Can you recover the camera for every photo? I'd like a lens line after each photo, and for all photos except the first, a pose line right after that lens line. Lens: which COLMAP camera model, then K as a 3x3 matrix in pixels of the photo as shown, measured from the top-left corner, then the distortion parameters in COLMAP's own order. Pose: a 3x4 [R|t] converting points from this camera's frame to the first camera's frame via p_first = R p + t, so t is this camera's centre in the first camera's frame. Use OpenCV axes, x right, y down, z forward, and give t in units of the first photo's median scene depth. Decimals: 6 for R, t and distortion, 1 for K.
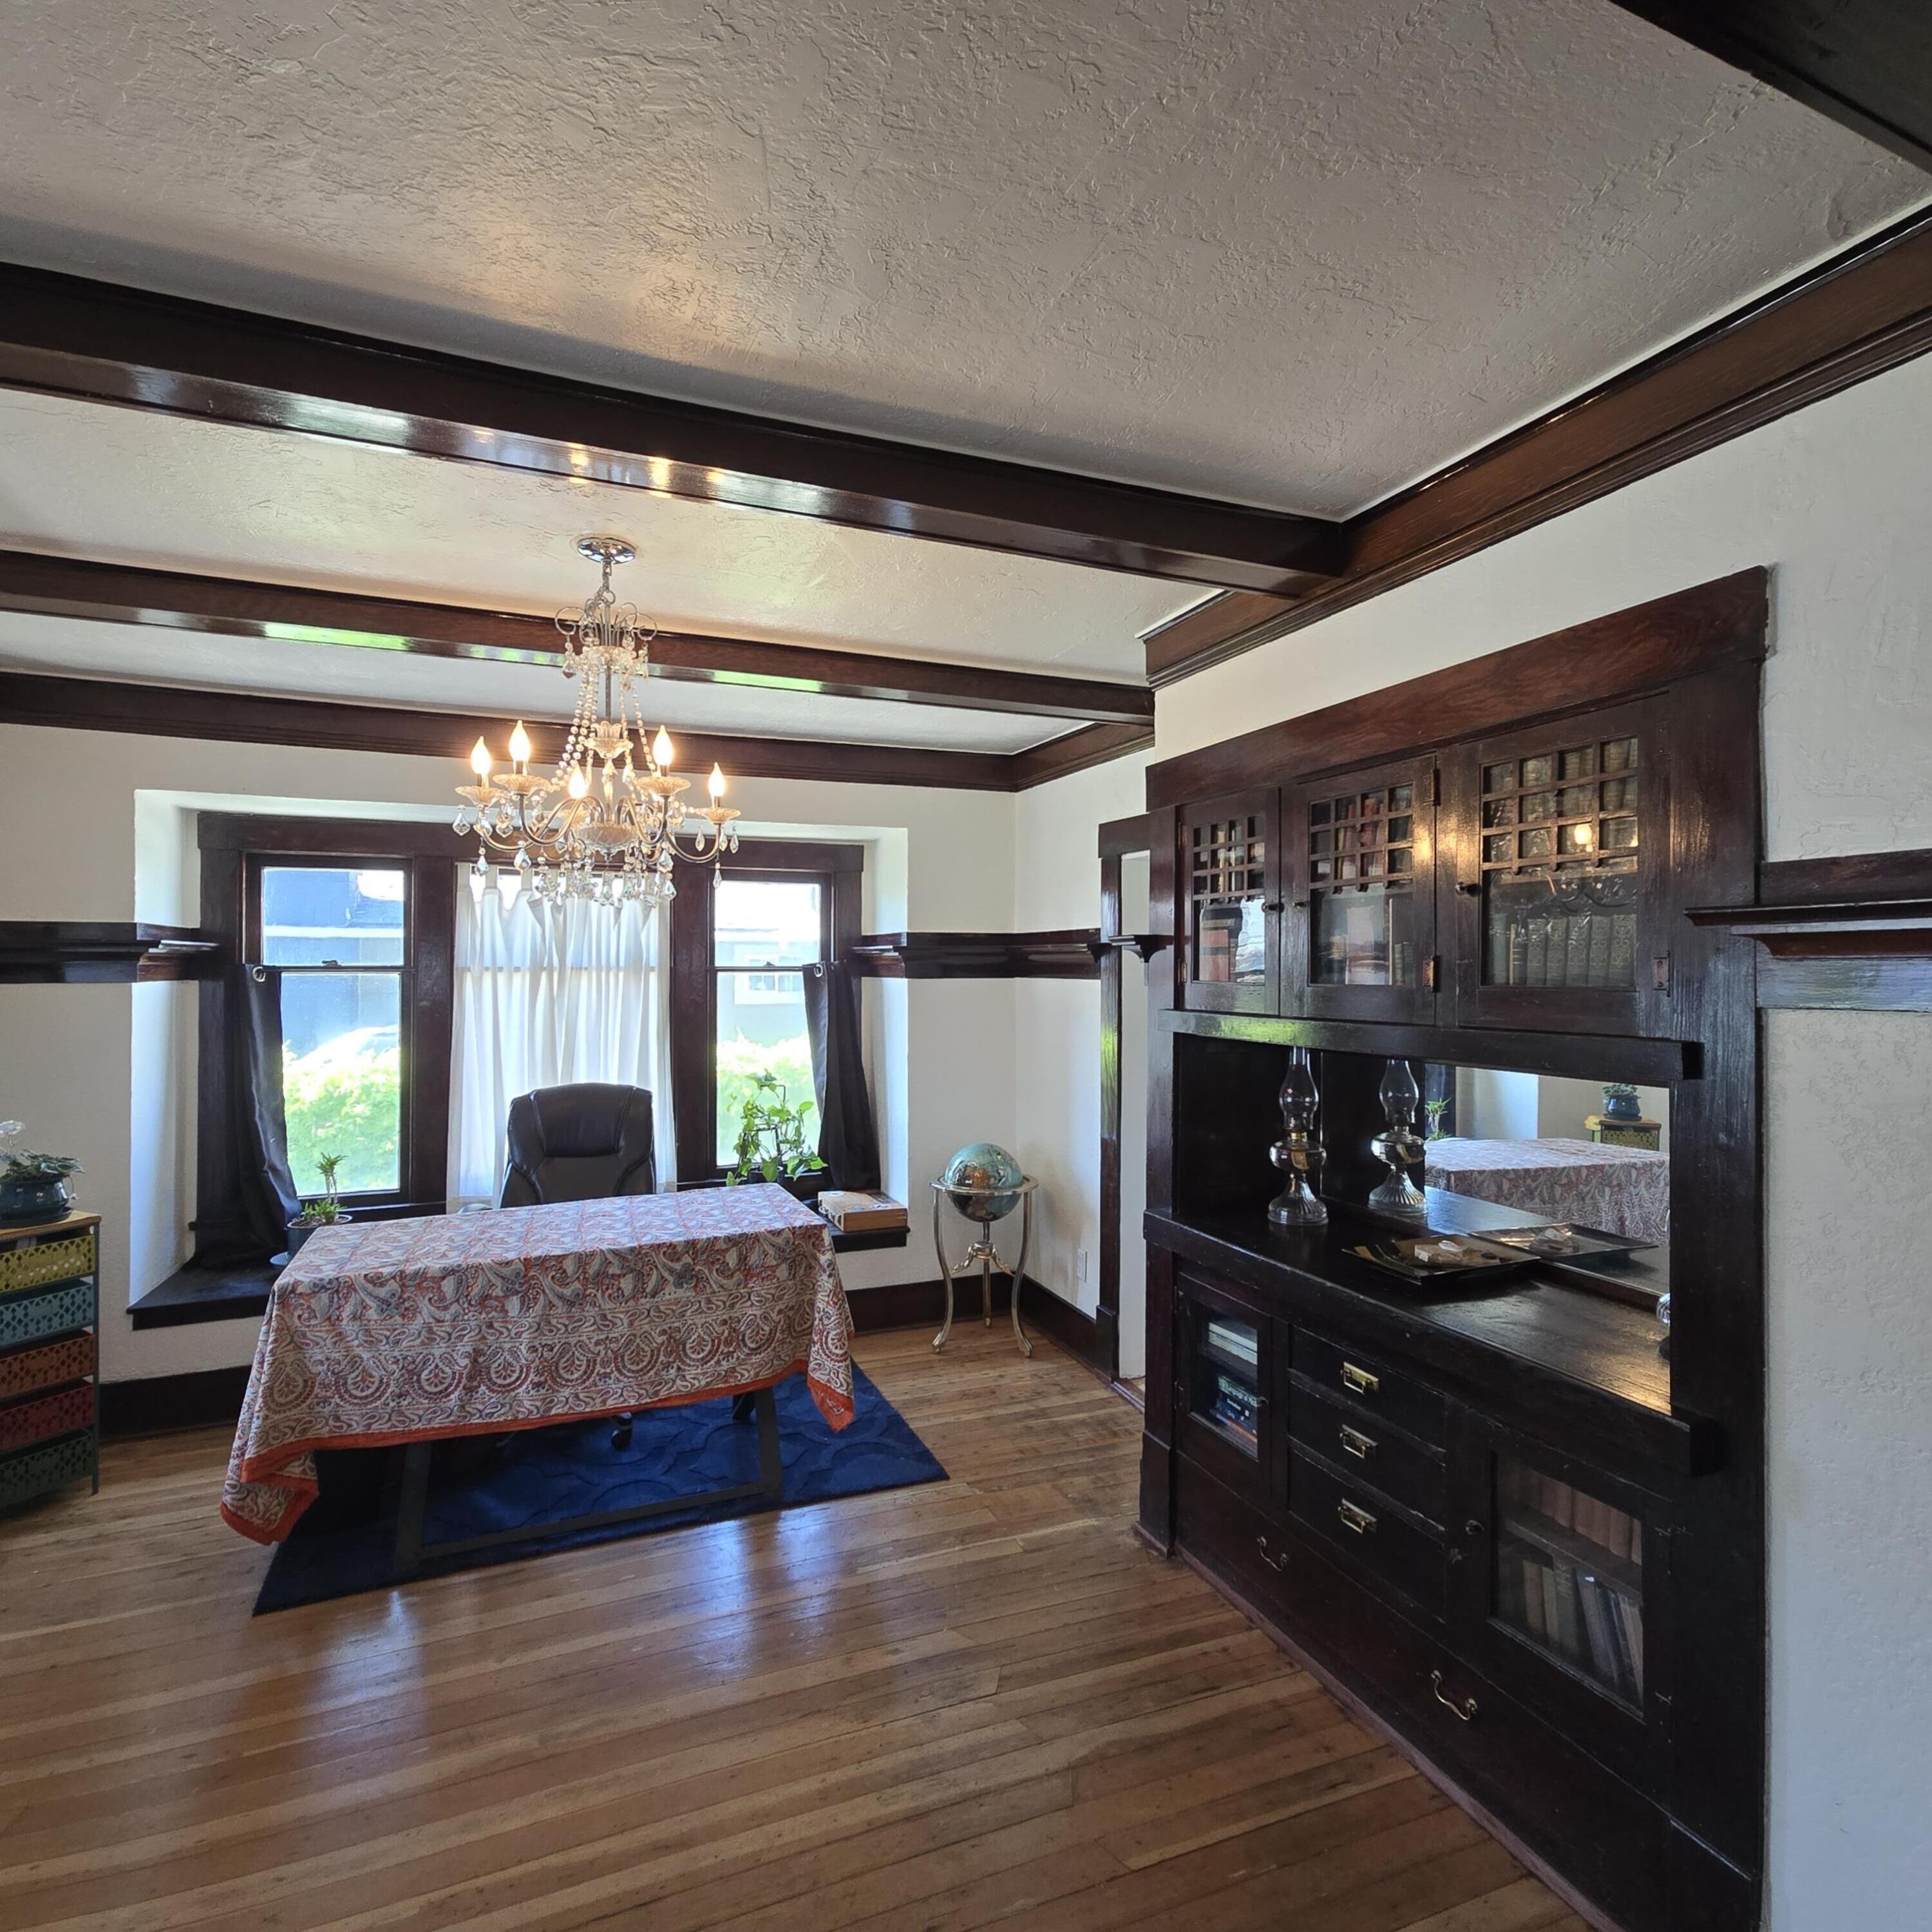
lens RADIAL K [[1045.7, 0, 970.0], [0, 1045.7, 956.3], [0, 0, 1]] dist [0.000988, 0.001598]
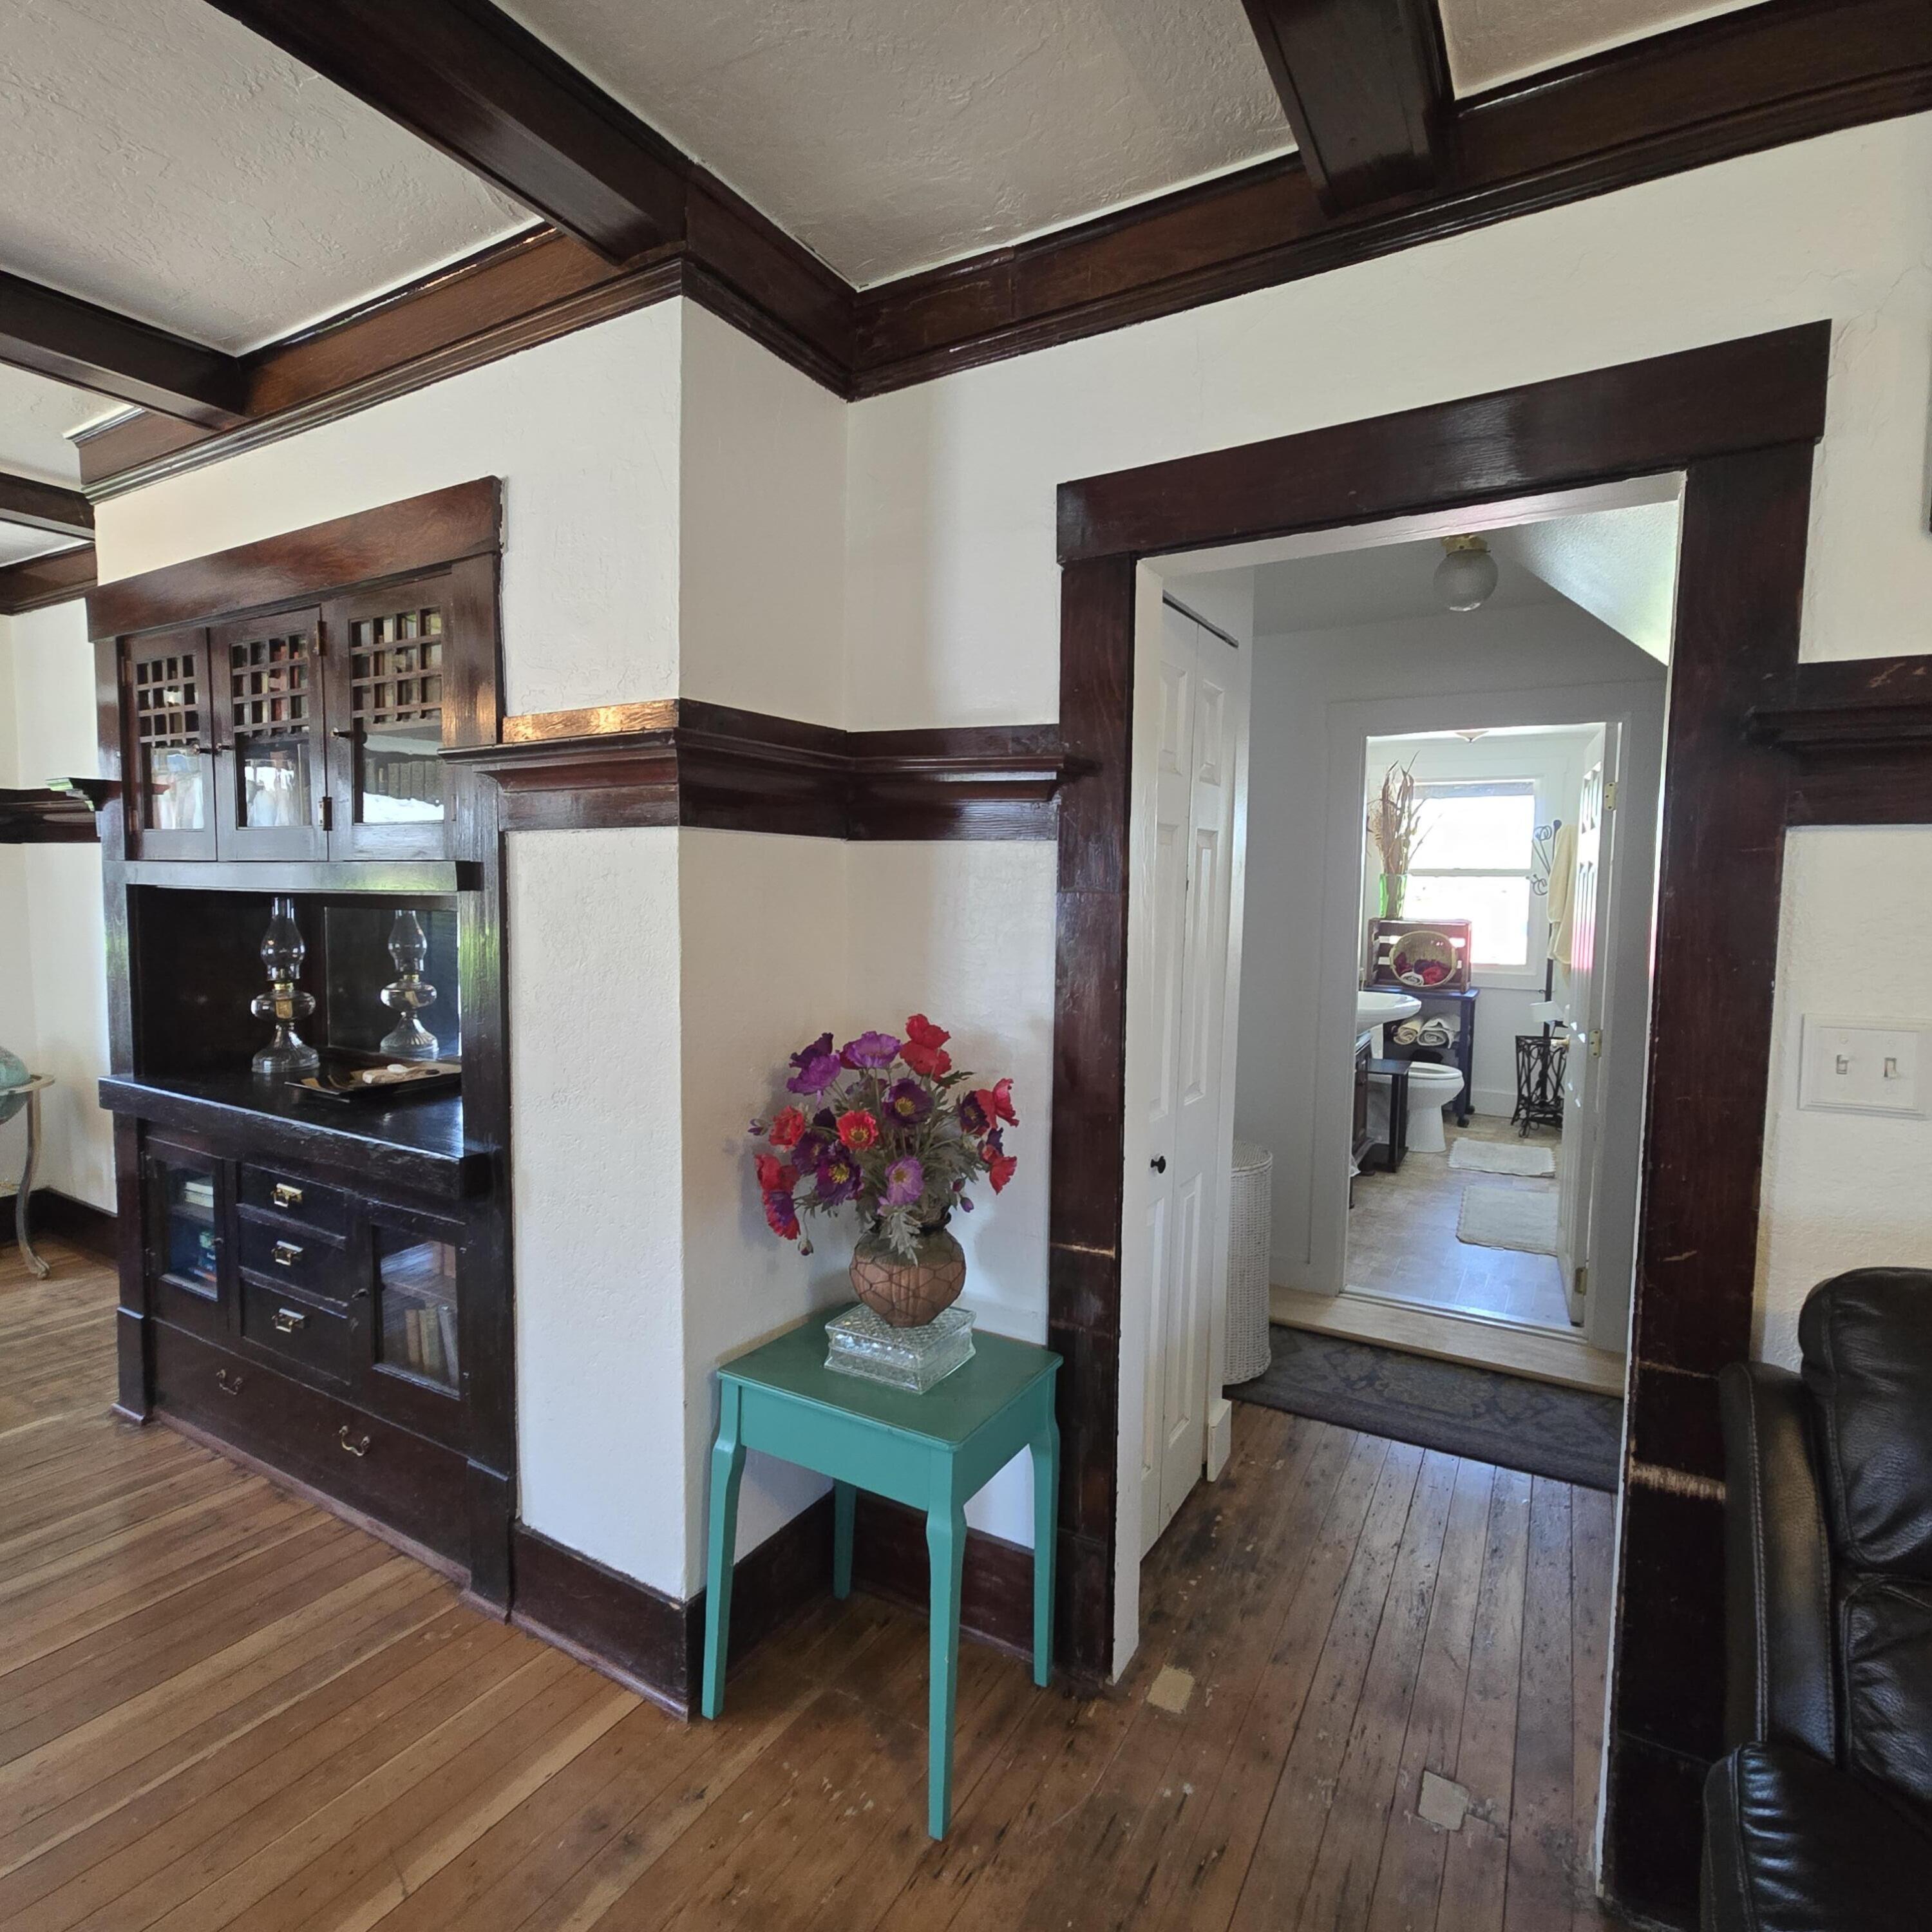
lens RADIAL K [[1045.7, 0, 970.0], [0, 1045.7, 956.3], [0, 0, 1]] dist [0.000988, 0.001598]
pose [[0.795741, -0.037236, 0.604491, 0.245491], [-0.017279, 0.996306, 0.084117, 0.048181], [-0.605391, -0.077381, 0.792158, -0.218242]]
